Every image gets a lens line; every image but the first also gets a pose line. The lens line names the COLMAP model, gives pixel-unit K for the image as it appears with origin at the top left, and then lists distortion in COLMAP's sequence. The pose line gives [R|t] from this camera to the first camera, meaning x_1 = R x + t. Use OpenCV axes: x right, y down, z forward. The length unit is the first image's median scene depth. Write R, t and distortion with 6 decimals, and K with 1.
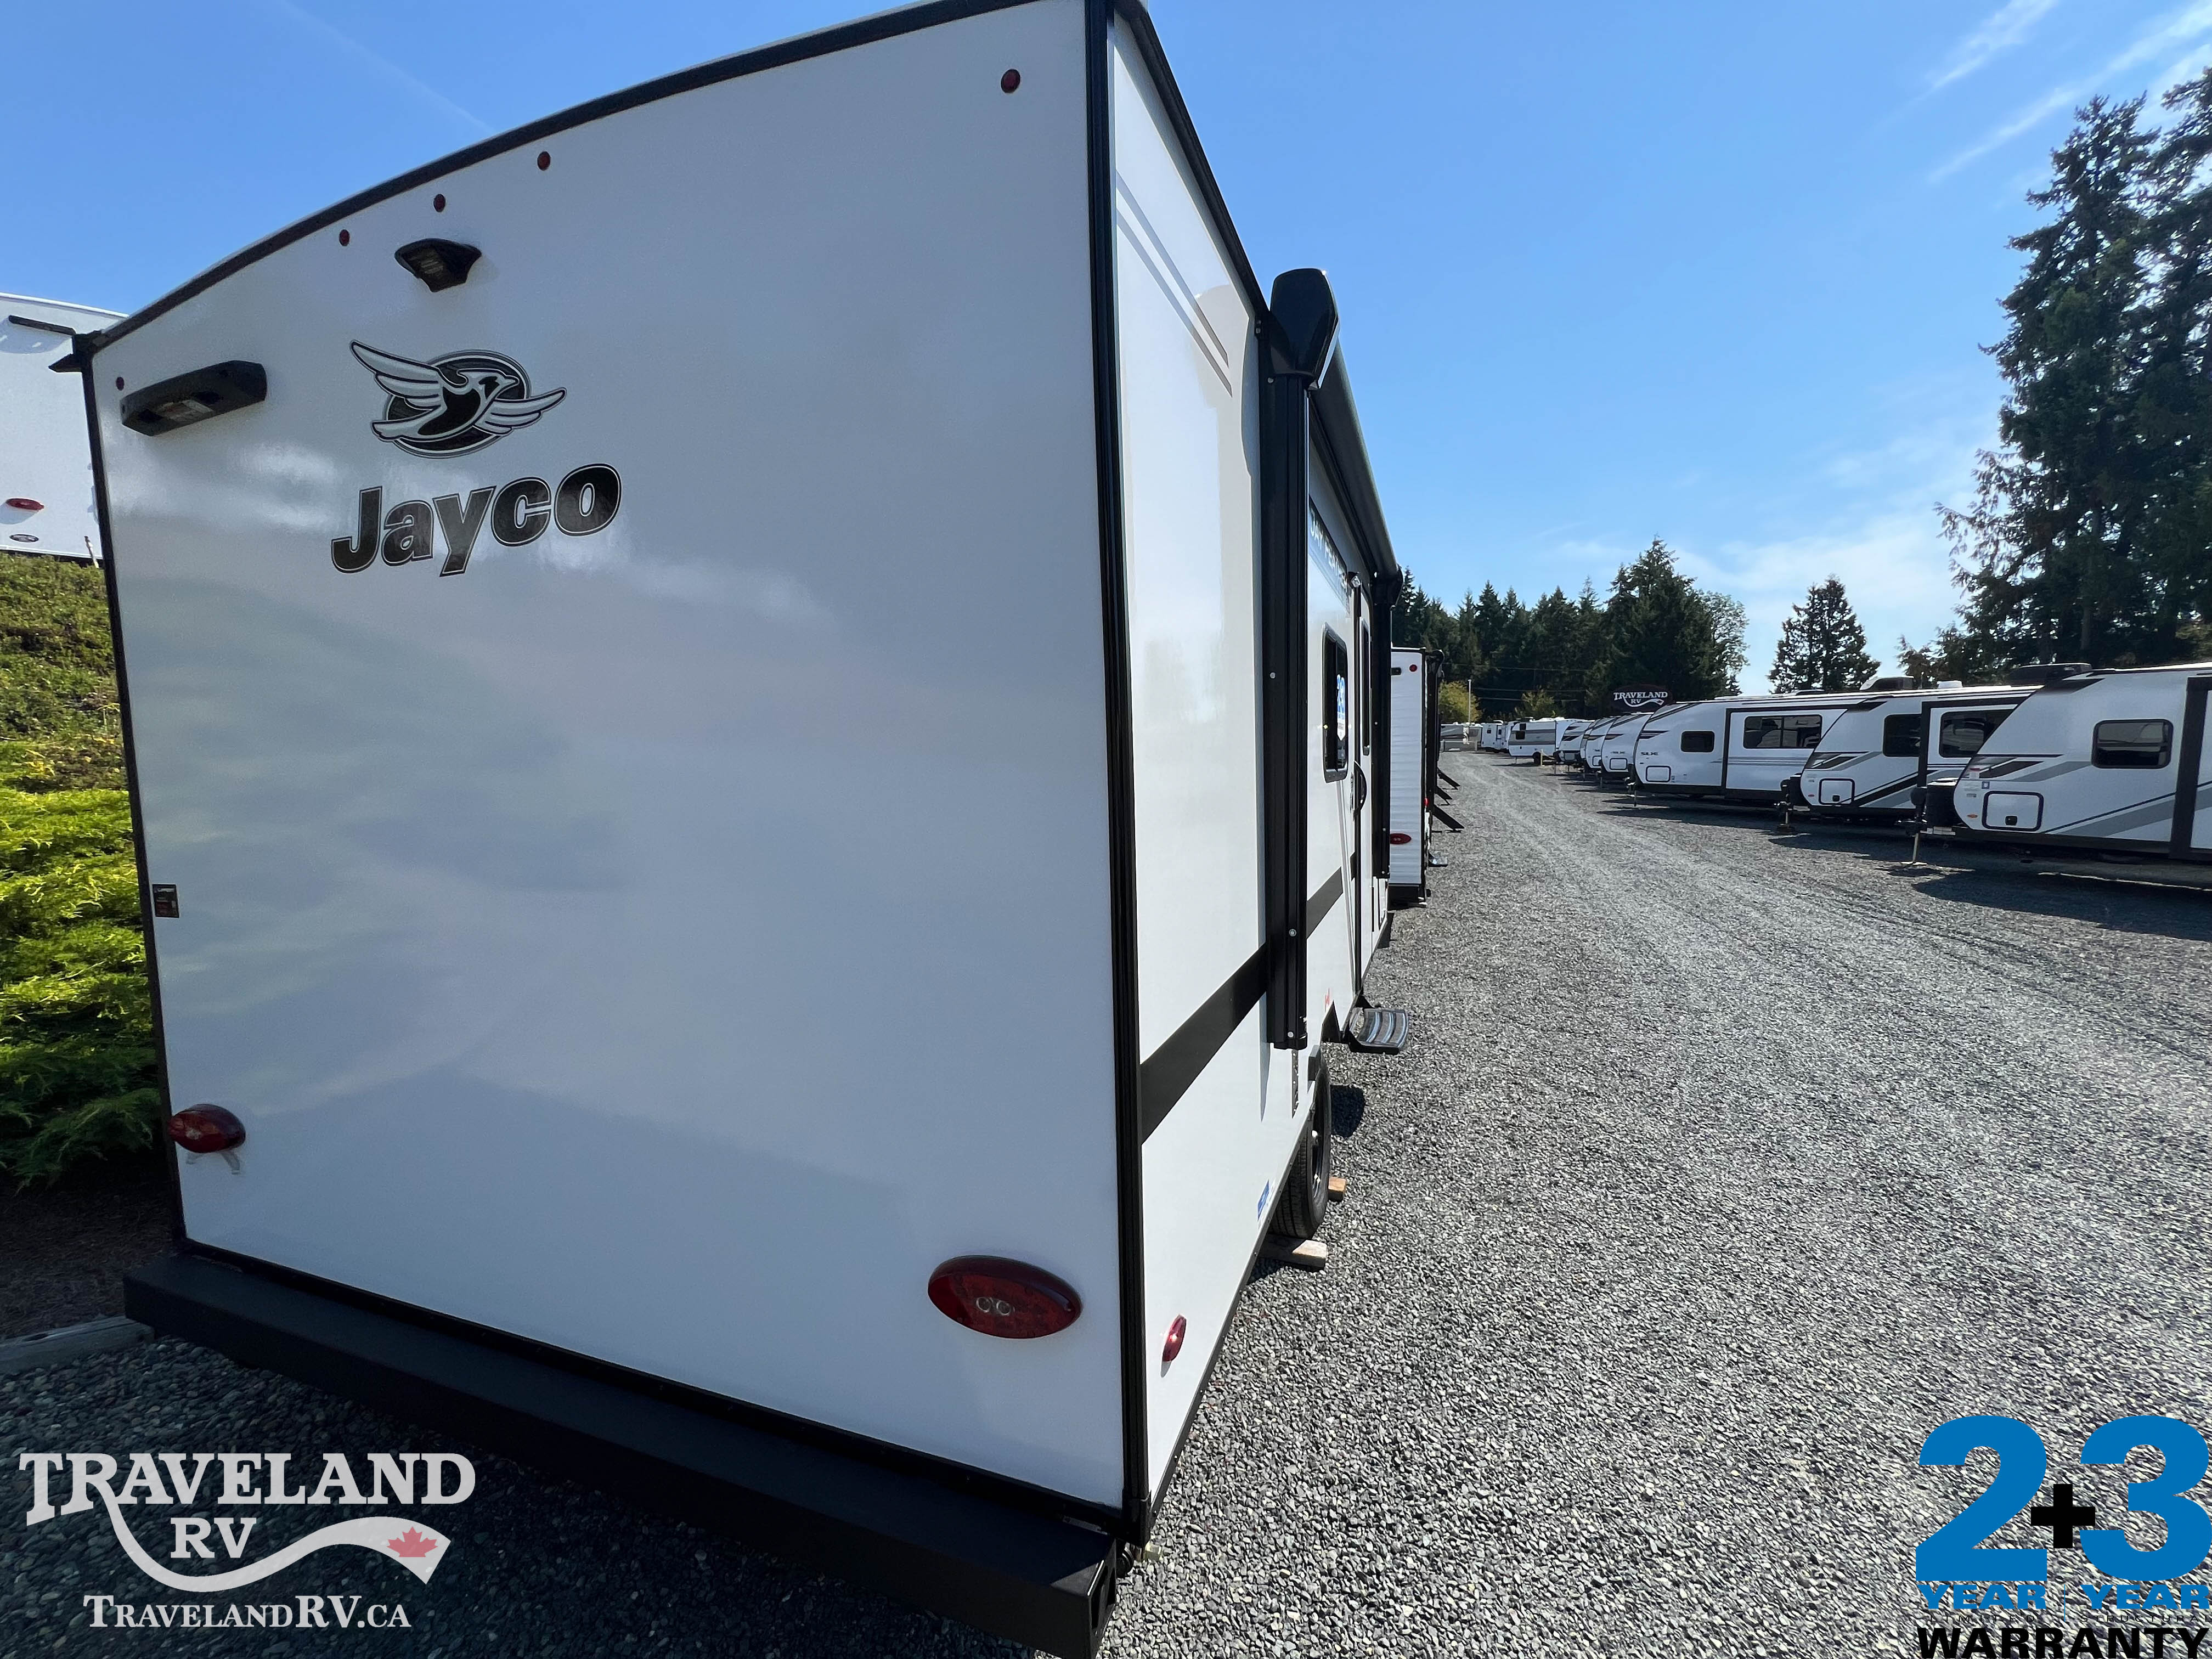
lens RADIAL K [[891.8, 0, 1109.5], [0, 891.8, 830.0], [0, 0, 1]] dist [-0.002352, 0.000112]
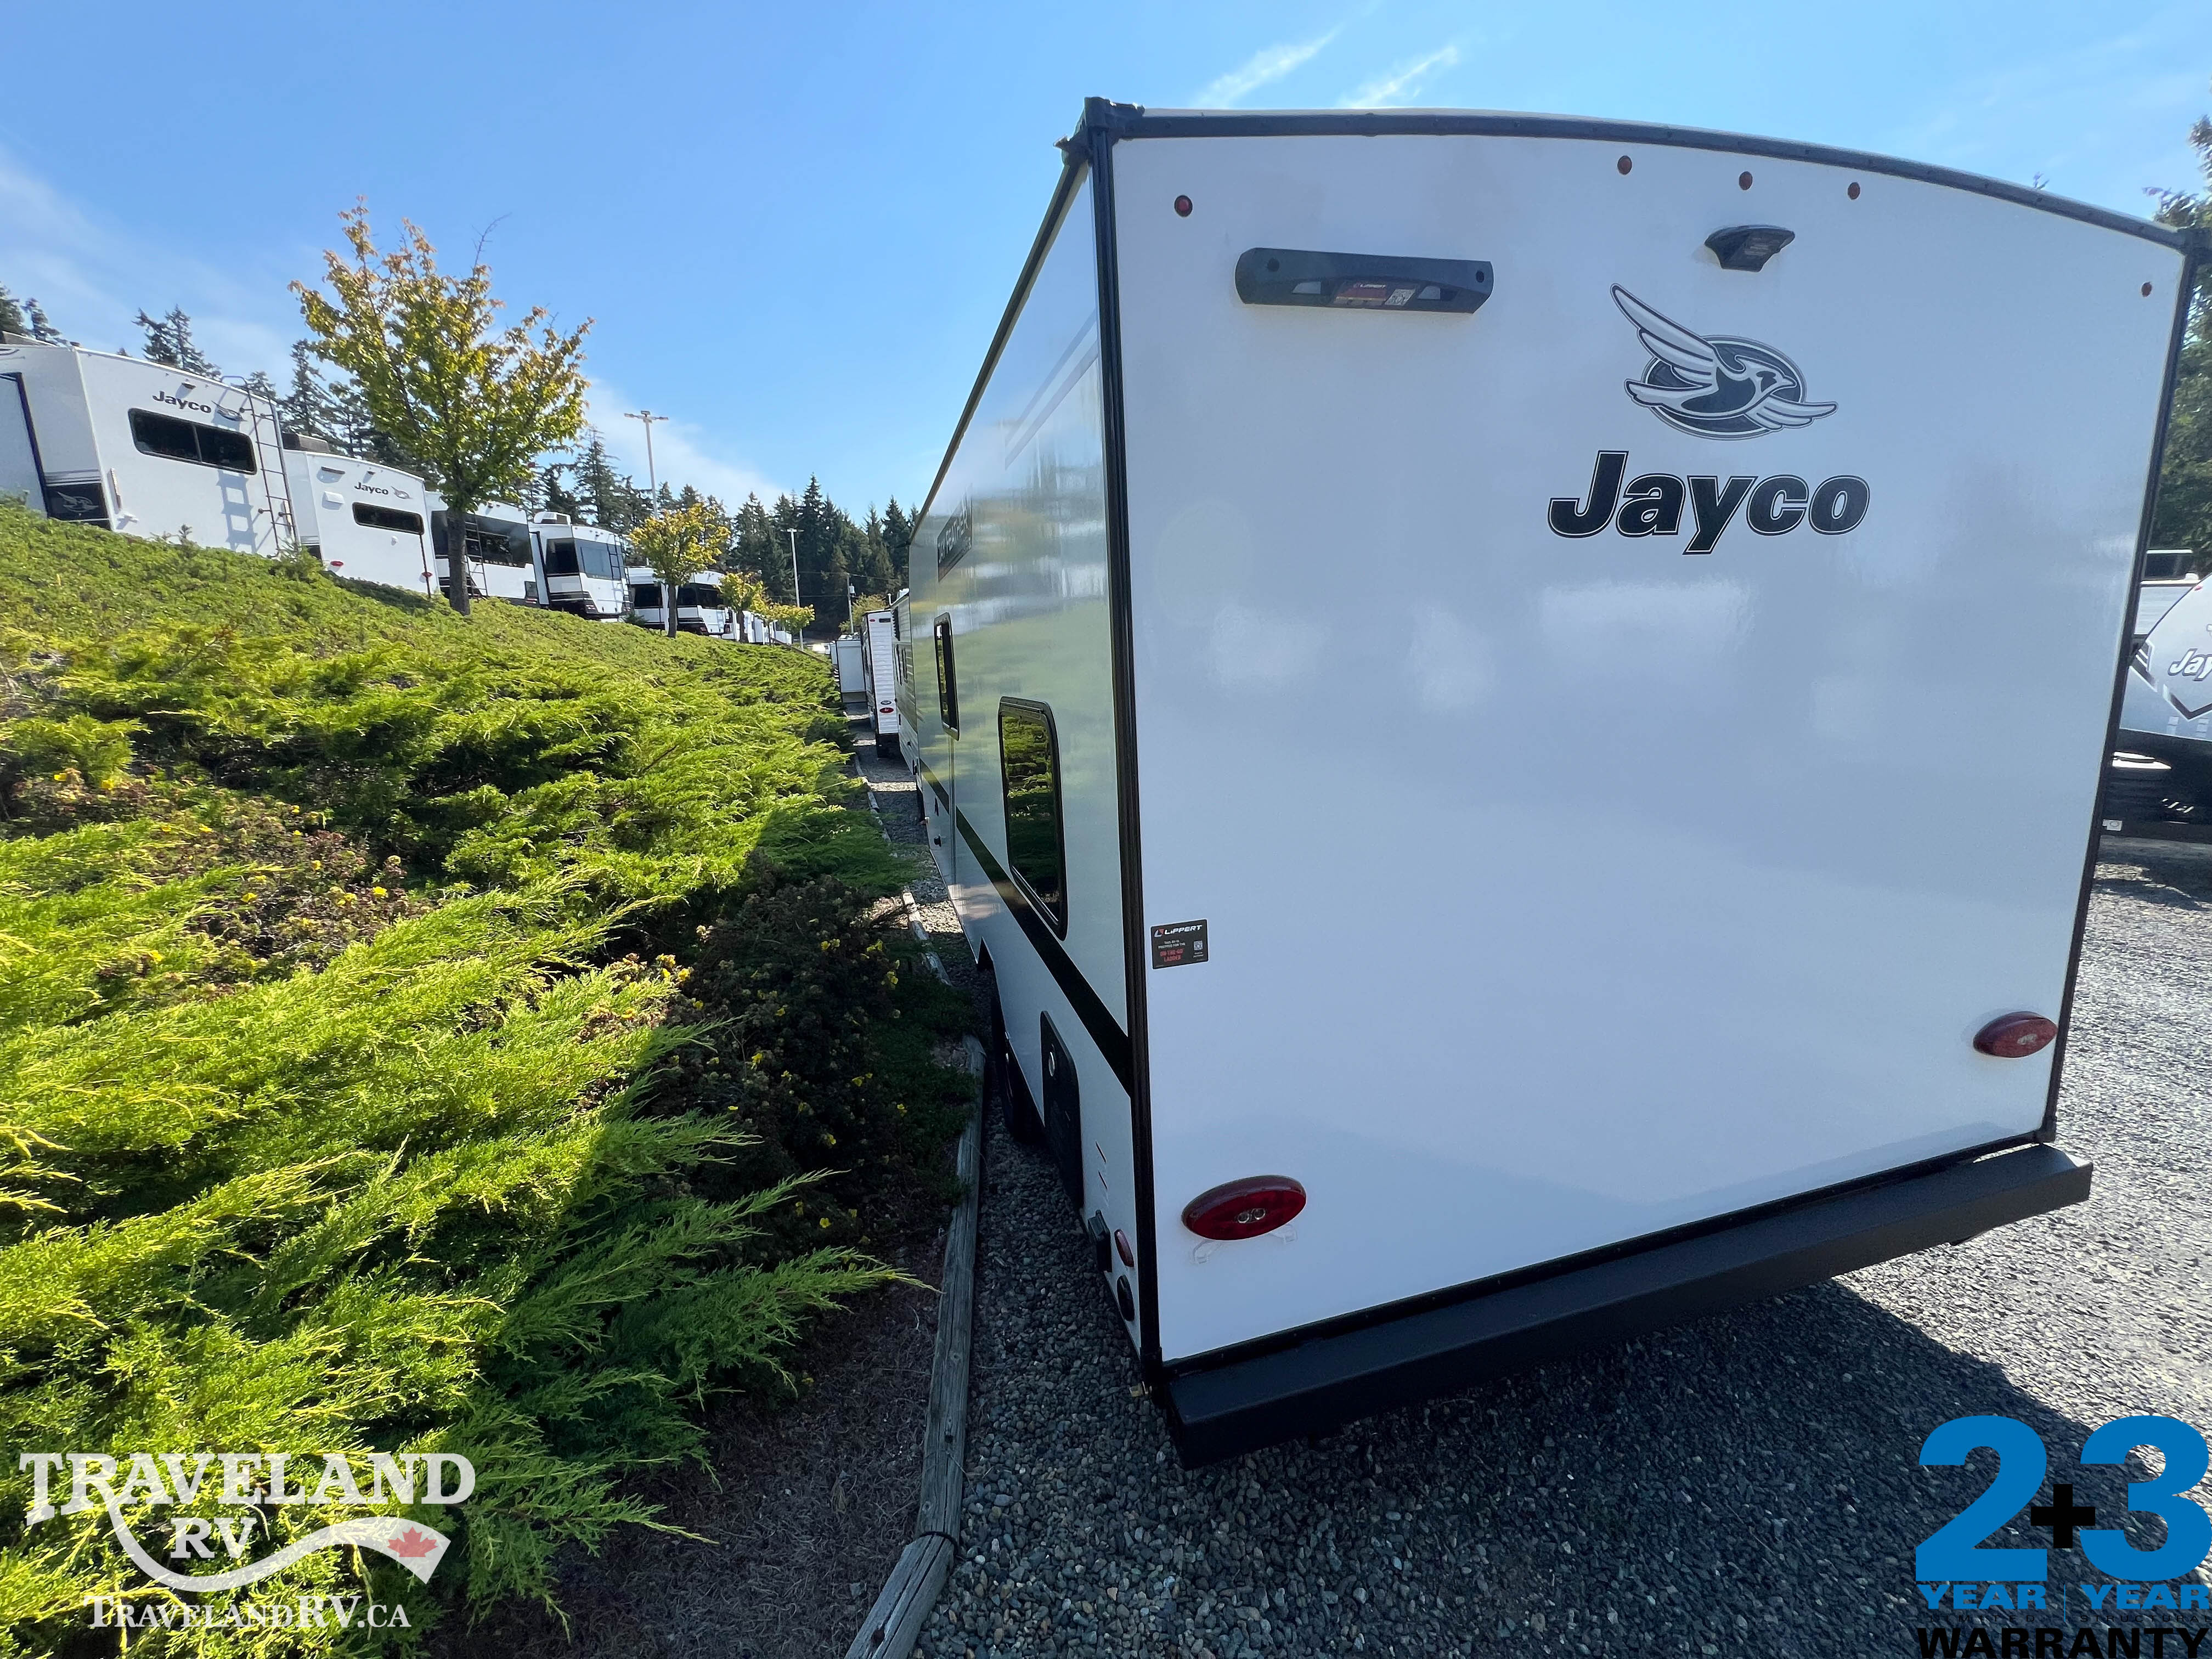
lens RADIAL K [[887.4, 0, 1106.0], [0, 887.4, 829.5], [0, 0, 1]] dist [0.000475, -0.000115]
pose [[0.802552, -0.125685, 0.583193, -1.917656], [0.069255, 0.990575, 0.118177, -0.136022], [-0.592549, -0.054455, 0.803692, 0.550273]]
